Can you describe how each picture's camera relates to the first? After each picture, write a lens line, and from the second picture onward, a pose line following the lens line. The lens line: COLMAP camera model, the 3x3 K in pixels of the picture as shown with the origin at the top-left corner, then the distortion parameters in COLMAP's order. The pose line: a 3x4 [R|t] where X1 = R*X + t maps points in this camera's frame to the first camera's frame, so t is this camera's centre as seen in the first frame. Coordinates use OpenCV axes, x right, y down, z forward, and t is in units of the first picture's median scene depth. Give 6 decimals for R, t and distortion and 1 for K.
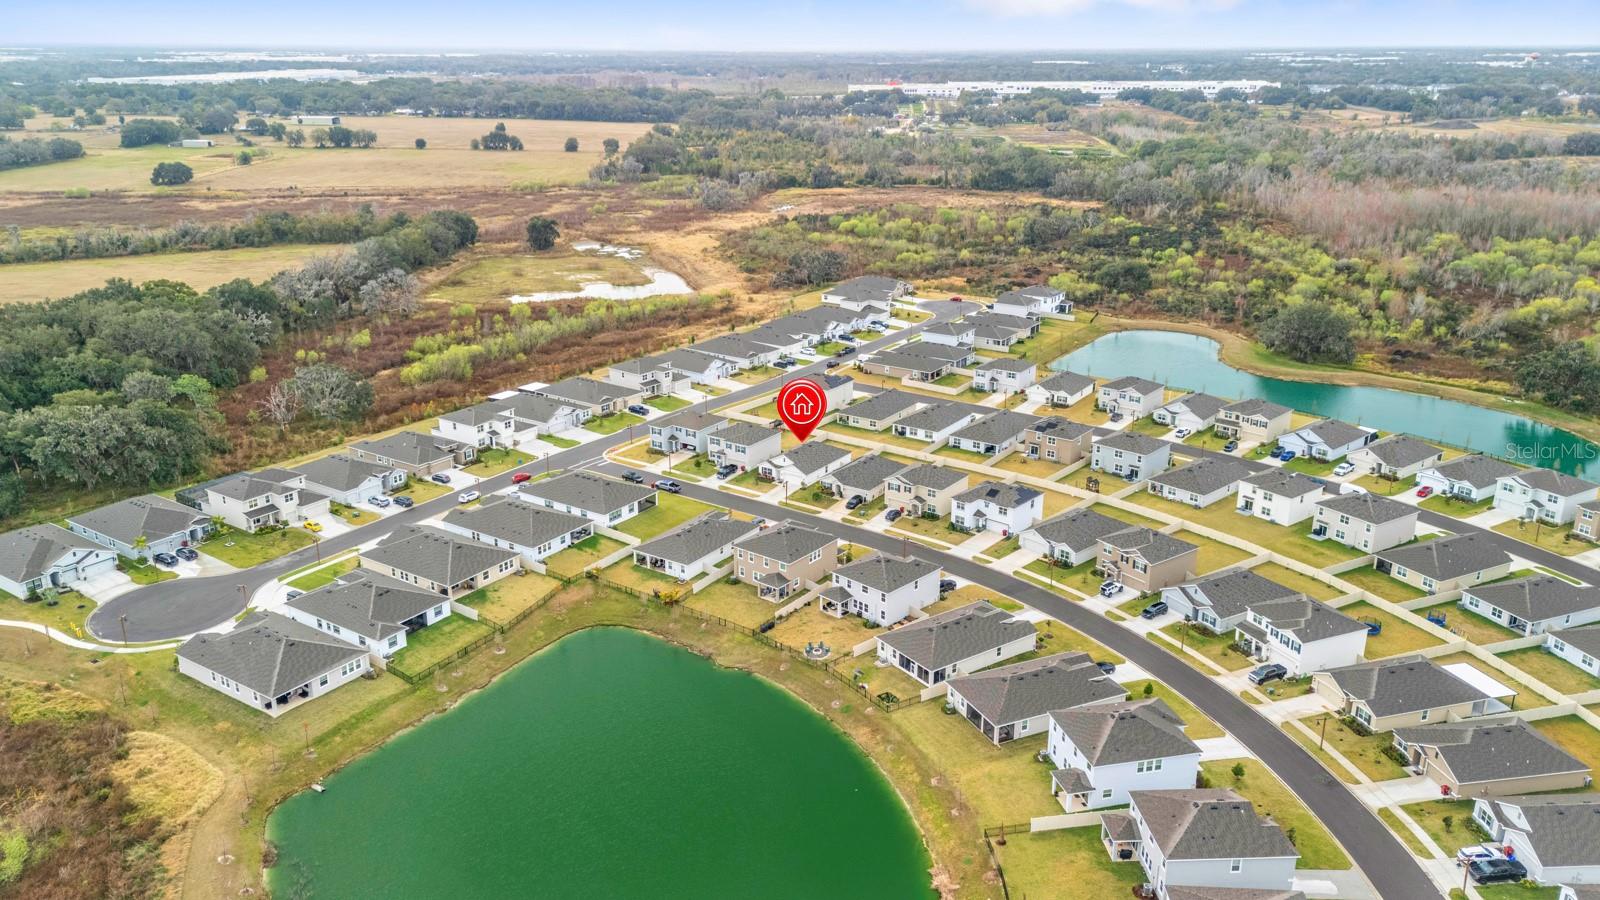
lens RADIAL K [[1185.9, 0, 798.1], [0, 1185.9, 448.3], [0, 0, 1]] dist [0.043103, -0.002992]
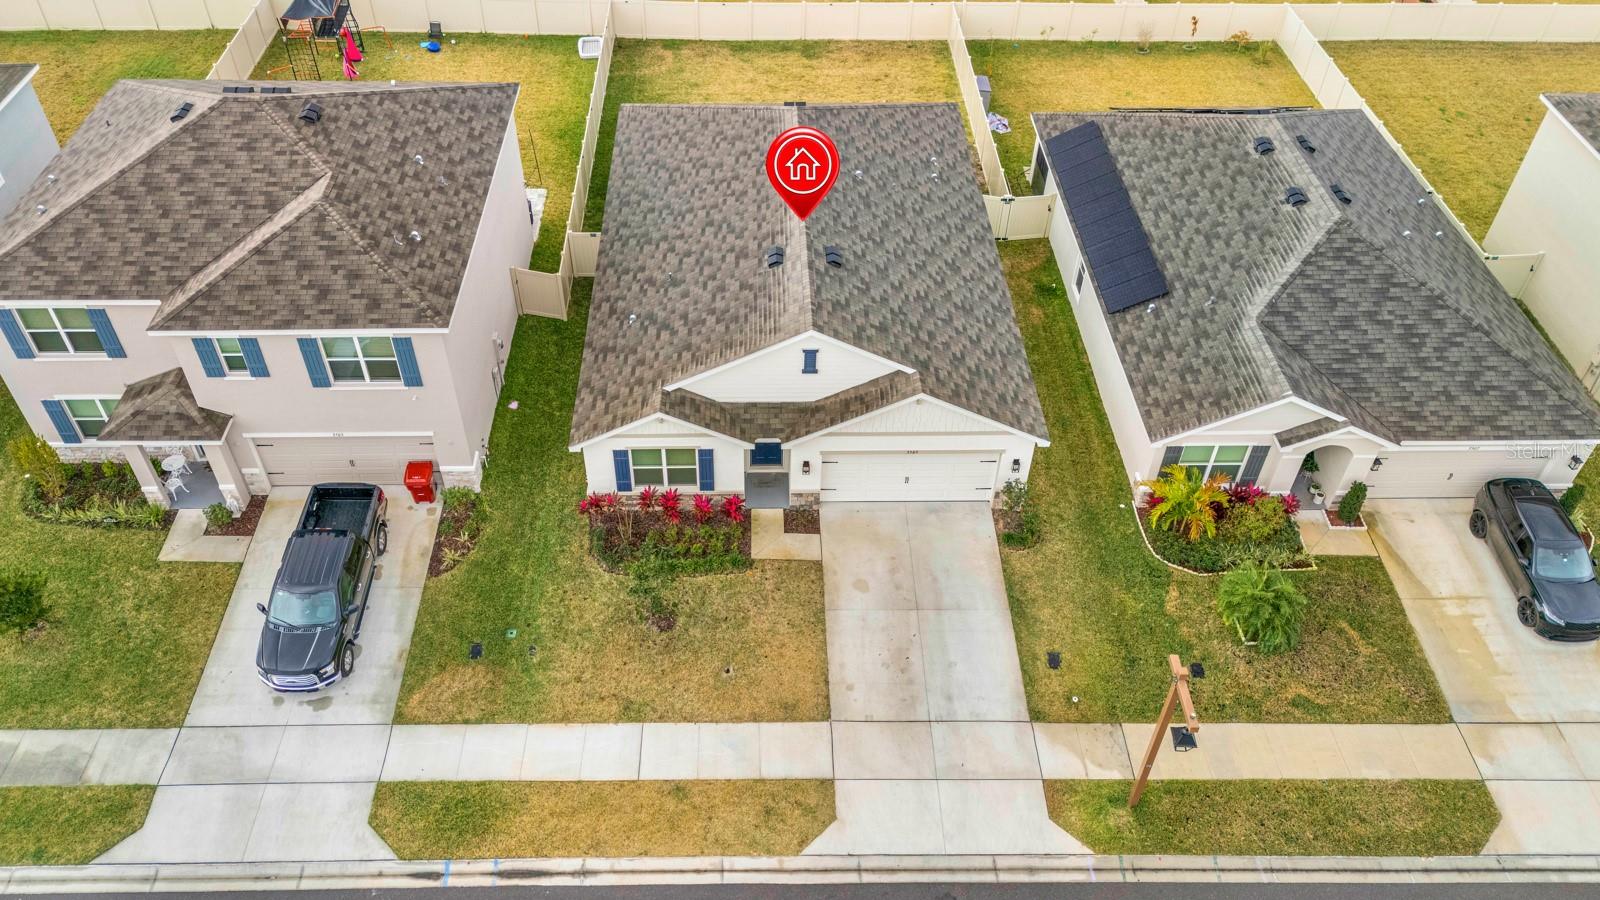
lens RADIAL K [[1185.9, 0, 788.5], [0, 1185.9, 445.0], [0, 0, 1]] dist [0.043103, -0.002992]
pose [[0.818625, -0.392786, 0.419013, -0.063219], [0.174992, 0.865465, 0.469412, -0.037921], [-0.547020, -0.310949, 0.777226, 0.839004]]
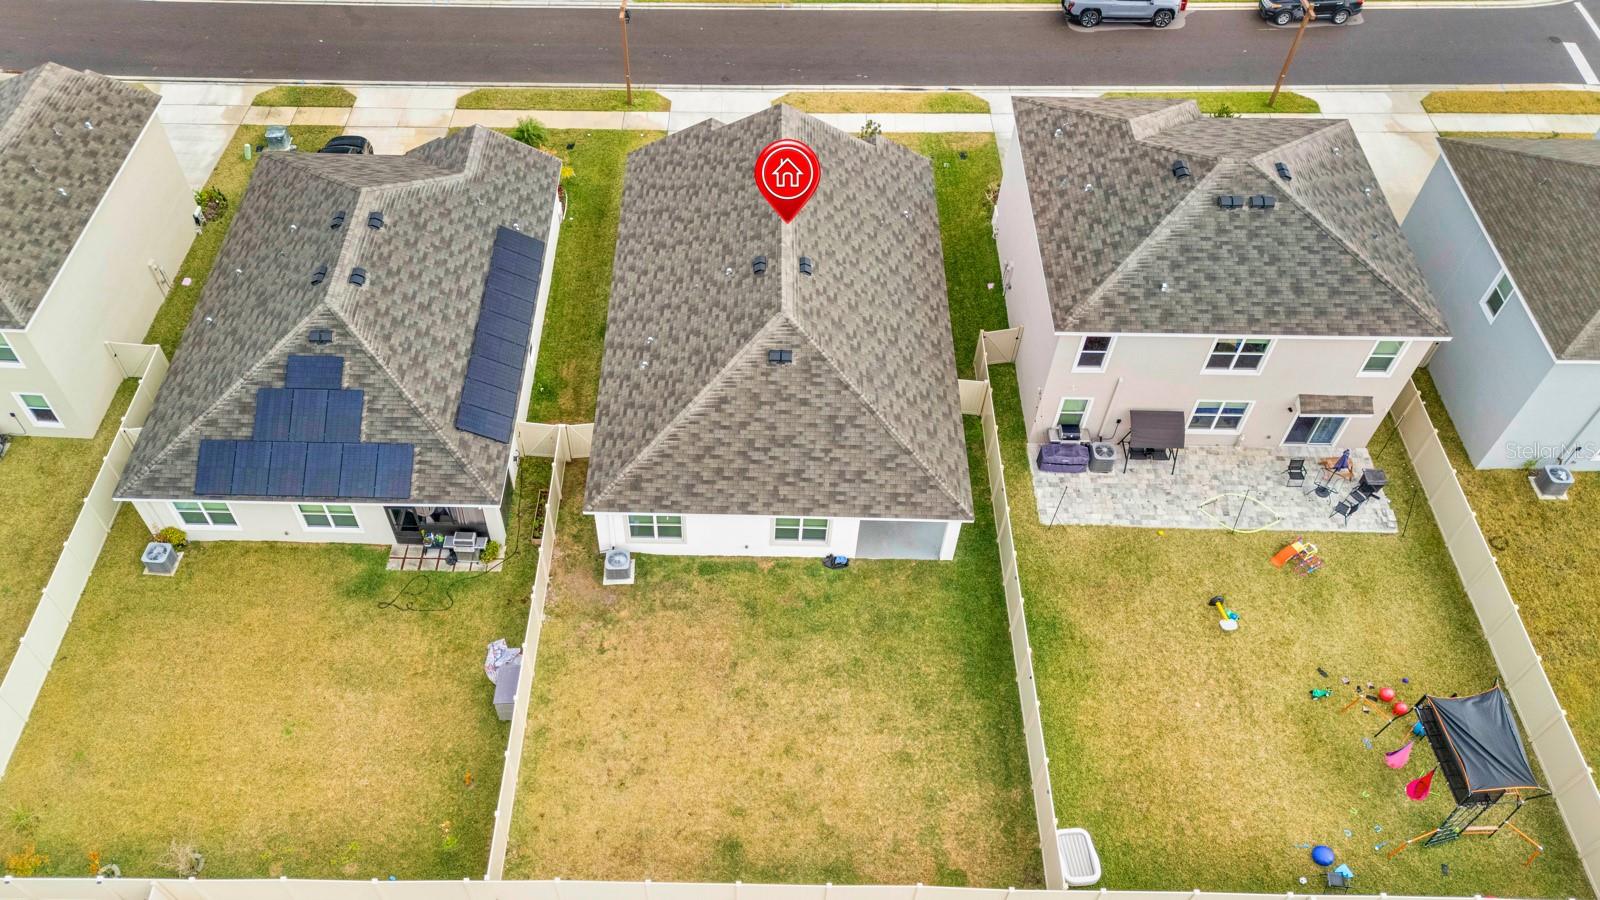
lens RADIAL K [[1185.9, 0, 791.0], [0, 1185.9, 446.7], [0, 0, 1]] dist [0.043103, -0.002992]
pose [[-0.832191, 0.436185, -0.342345, 0.066178], [-0.165295, 0.394185, 0.904044, -0.129908], [0.529278, 0.808926, -0.255938, 1.009593]]
